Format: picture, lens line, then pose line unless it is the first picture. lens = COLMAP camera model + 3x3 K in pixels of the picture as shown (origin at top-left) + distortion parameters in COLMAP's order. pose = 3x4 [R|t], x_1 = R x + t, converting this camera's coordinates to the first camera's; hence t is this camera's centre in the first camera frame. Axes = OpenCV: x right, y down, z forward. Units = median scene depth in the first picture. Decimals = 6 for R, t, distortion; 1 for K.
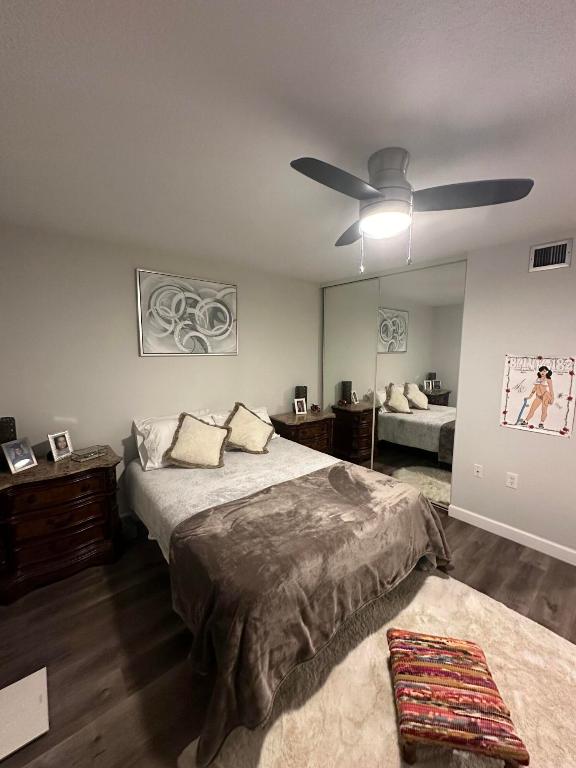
lens RADIAL K [[306.2, 0, 288.0], [0, 306.2, 384.0], [0, 0, 1]] dist [-0.002468, -0.000381]
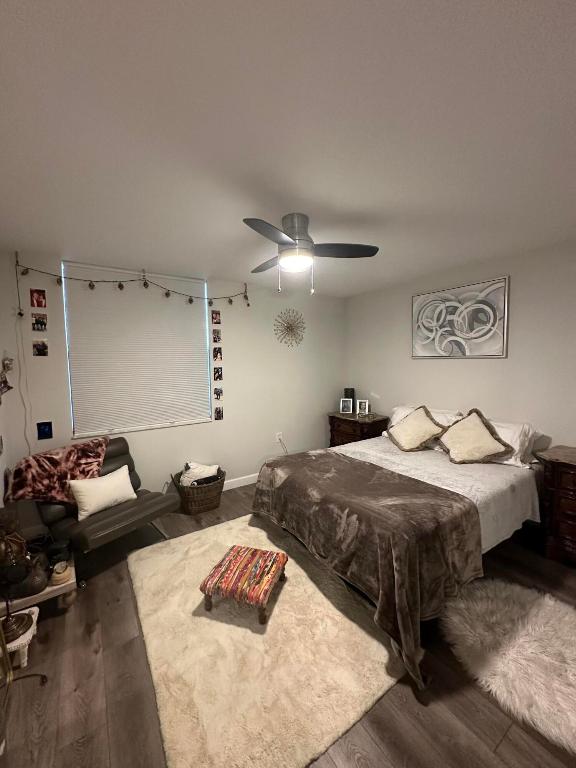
lens RADIAL K [[306.2, 0, 288.0], [0, 306.2, 384.0], [0, 0, 1]] dist [-0.002468, -0.000381]
pose [[-0.110710, 0.073853, -0.991105, 0.862658], [-0.105489, 0.990729, 0.085609, -0.035459], [0.988239, 0.114028, -0.101892, 0.562406]]
